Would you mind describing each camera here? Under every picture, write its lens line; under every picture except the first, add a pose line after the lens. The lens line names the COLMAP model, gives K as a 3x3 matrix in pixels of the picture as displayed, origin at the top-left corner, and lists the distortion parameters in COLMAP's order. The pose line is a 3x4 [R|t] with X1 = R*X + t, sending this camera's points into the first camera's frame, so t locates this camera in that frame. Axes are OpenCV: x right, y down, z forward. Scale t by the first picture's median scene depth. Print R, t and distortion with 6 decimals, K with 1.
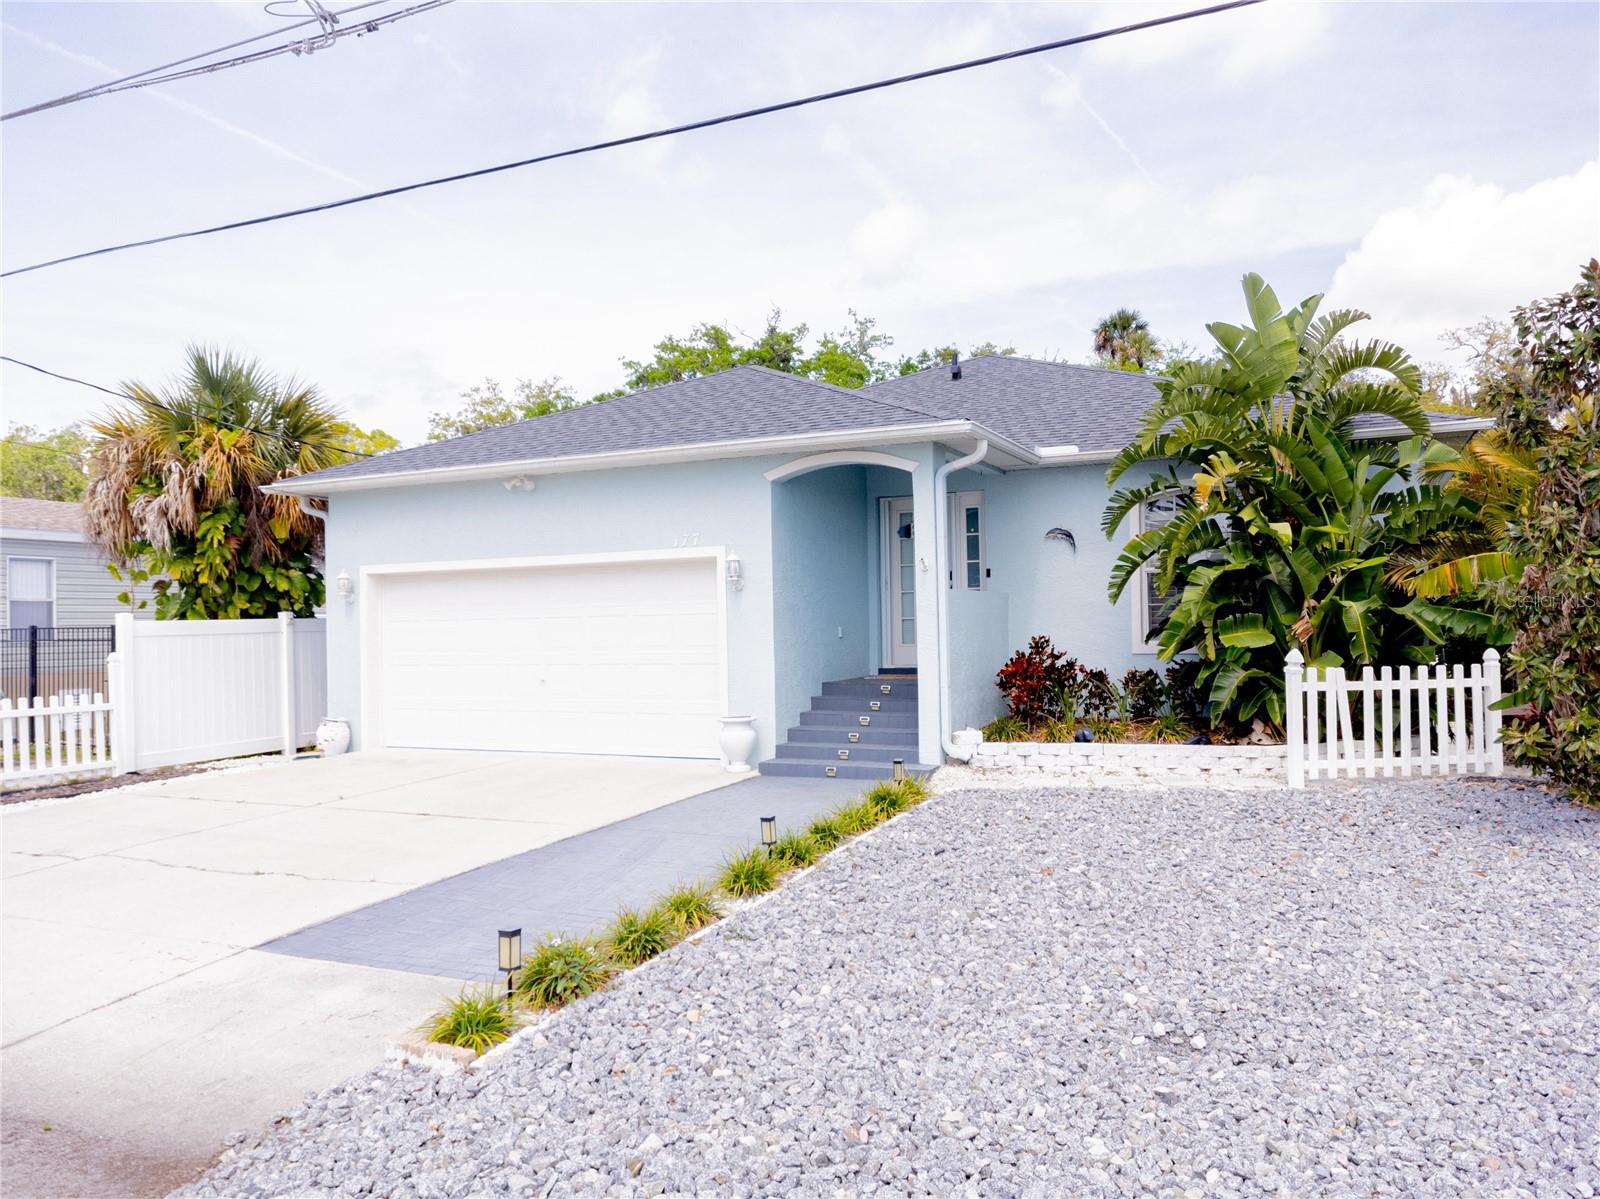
lens RADIAL K [[1152.4, 0, 800.0], [0, 1152.4, 599.5], [0, 0, 1]] dist [0.001695, -0.000891]
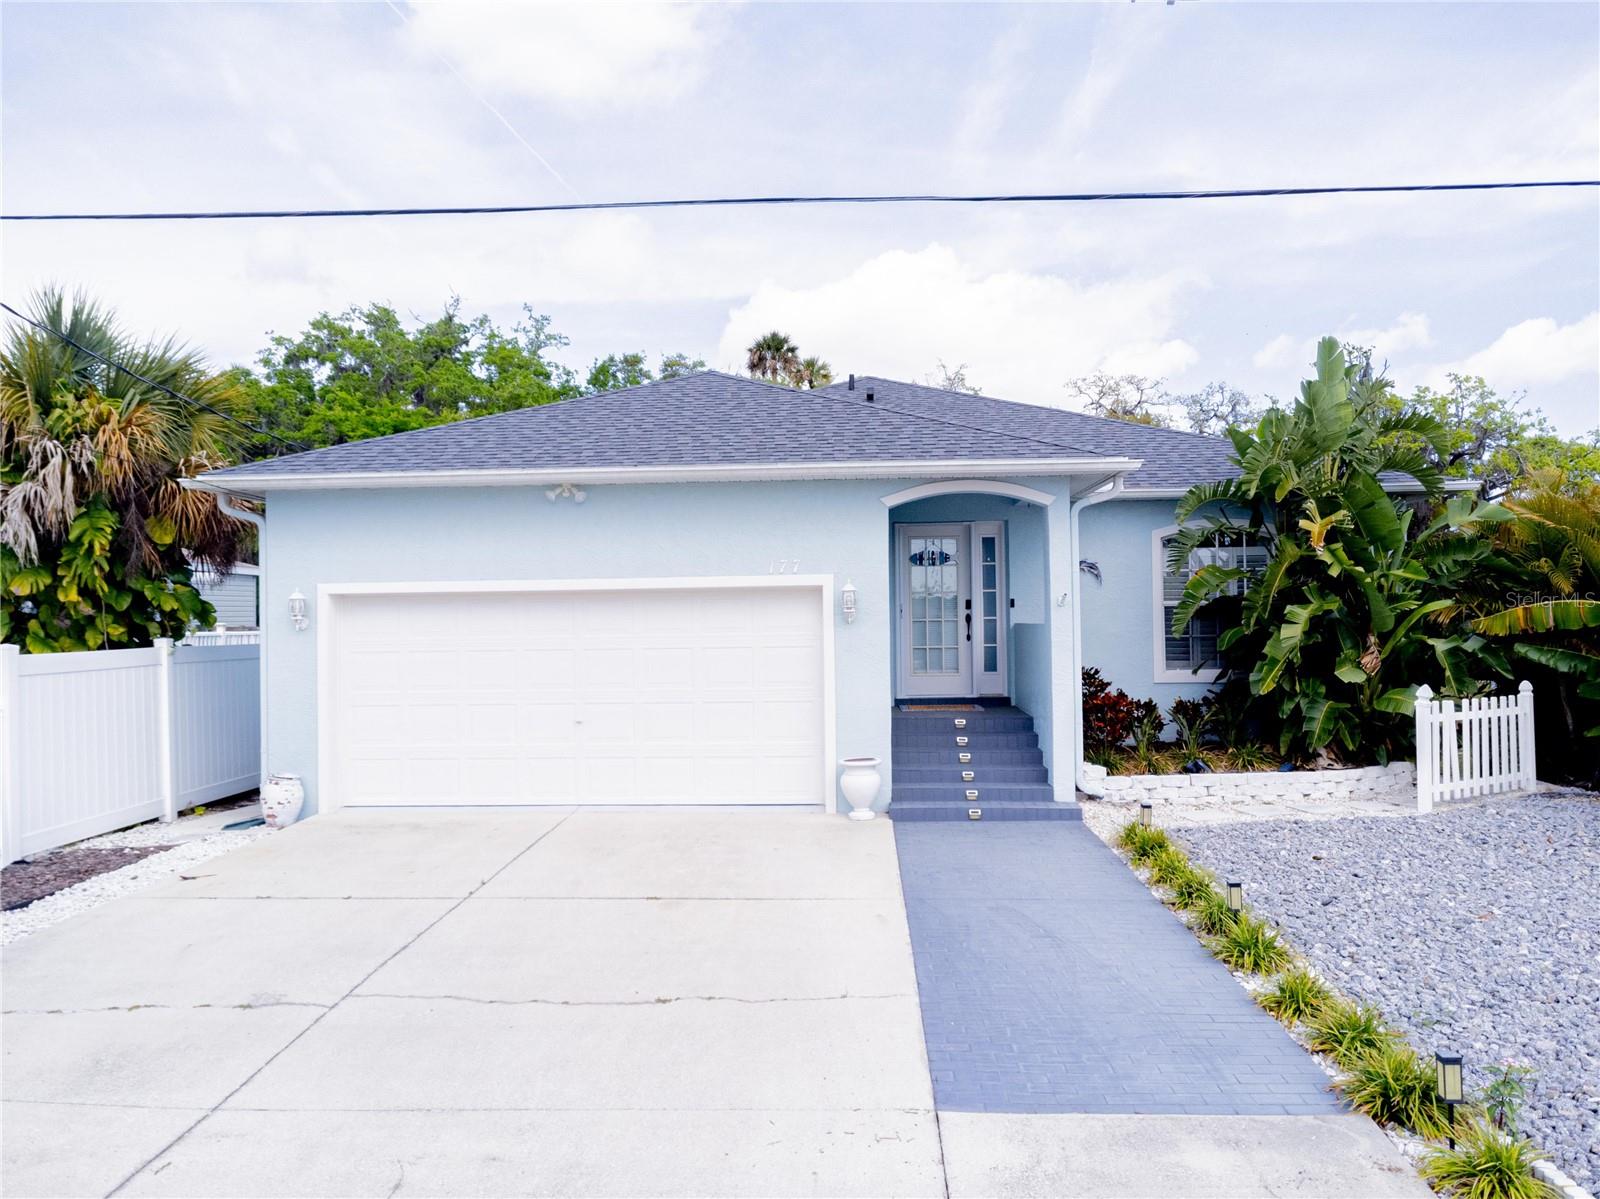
lens RADIAL K [[1152.4, 0, 800.0], [0, 1152.4, 599.5], [0, 0, 1]] dist [0.001695, -0.000891]
pose [[0.931015, 0.013321, 0.364737, -0.359511], [-0.011575, 0.999909, -0.006974, -0.016181], [-0.364796, 0.002271, 0.931085, 0.127361]]
